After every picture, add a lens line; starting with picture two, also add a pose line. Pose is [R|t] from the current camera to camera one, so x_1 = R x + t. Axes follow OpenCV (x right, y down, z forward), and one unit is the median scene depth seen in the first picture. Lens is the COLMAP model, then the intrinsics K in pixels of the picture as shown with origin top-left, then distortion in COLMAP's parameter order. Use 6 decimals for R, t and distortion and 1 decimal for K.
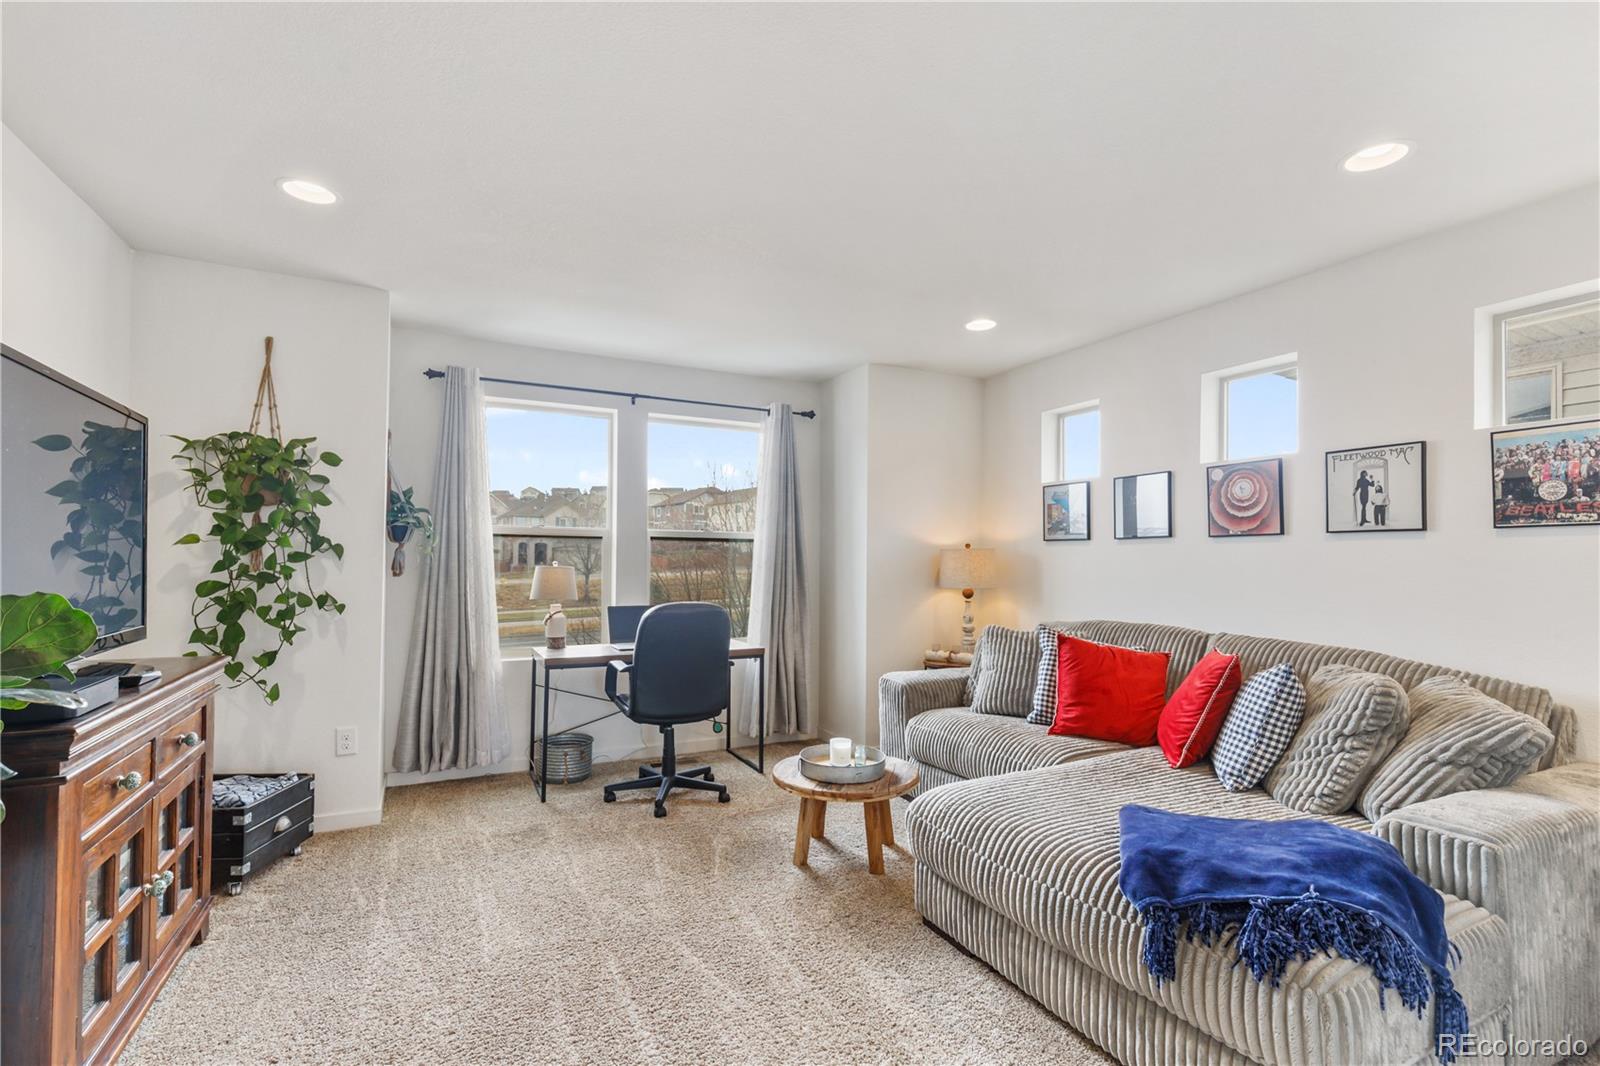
lens RADIAL K [[711.3, 0, 801.7], [0, 711.3, 558.3], [0, 0, 1]] dist [0.004472, -0.000803]
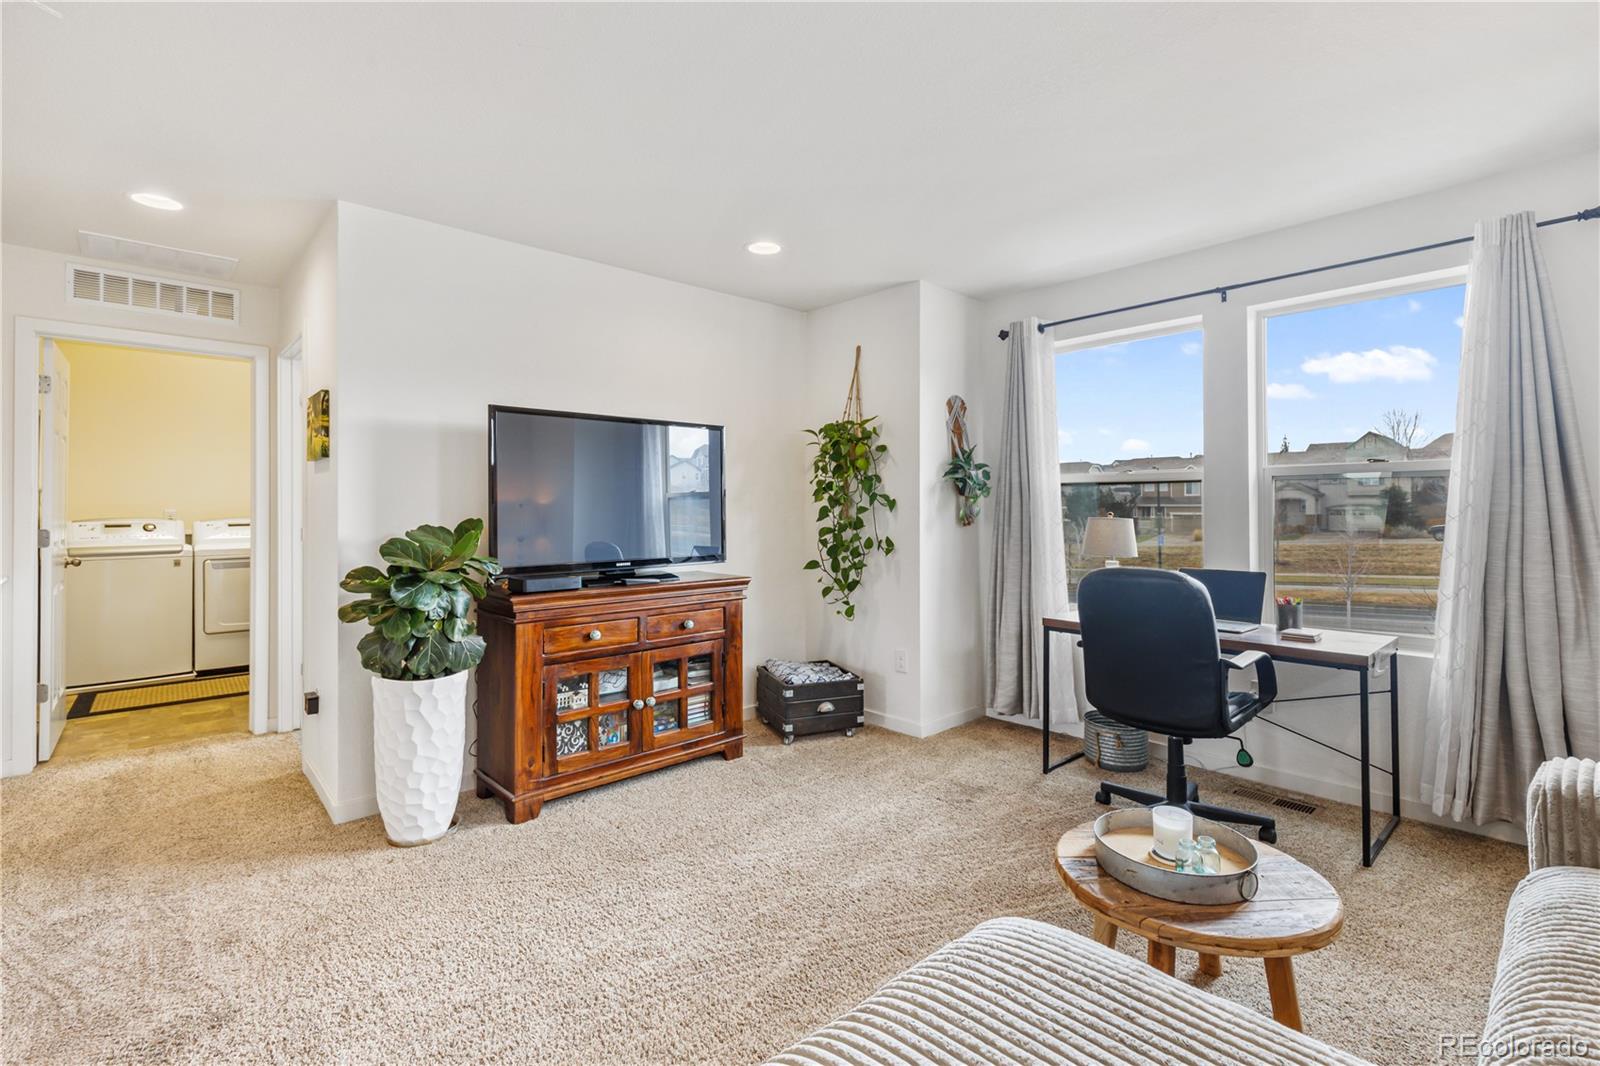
lens RADIAL K [[711.3, 0, 795.0], [0, 711.3, 512.0], [0, 0, 1]] dist [0.004472, -0.000803]
pose [[0.300448, -0.005014, -0.953785, 0.474151], [0.011828, 0.999929, -0.001531, 0.001347], [0.953725, -0.010822, 0.300486, 0.469726]]
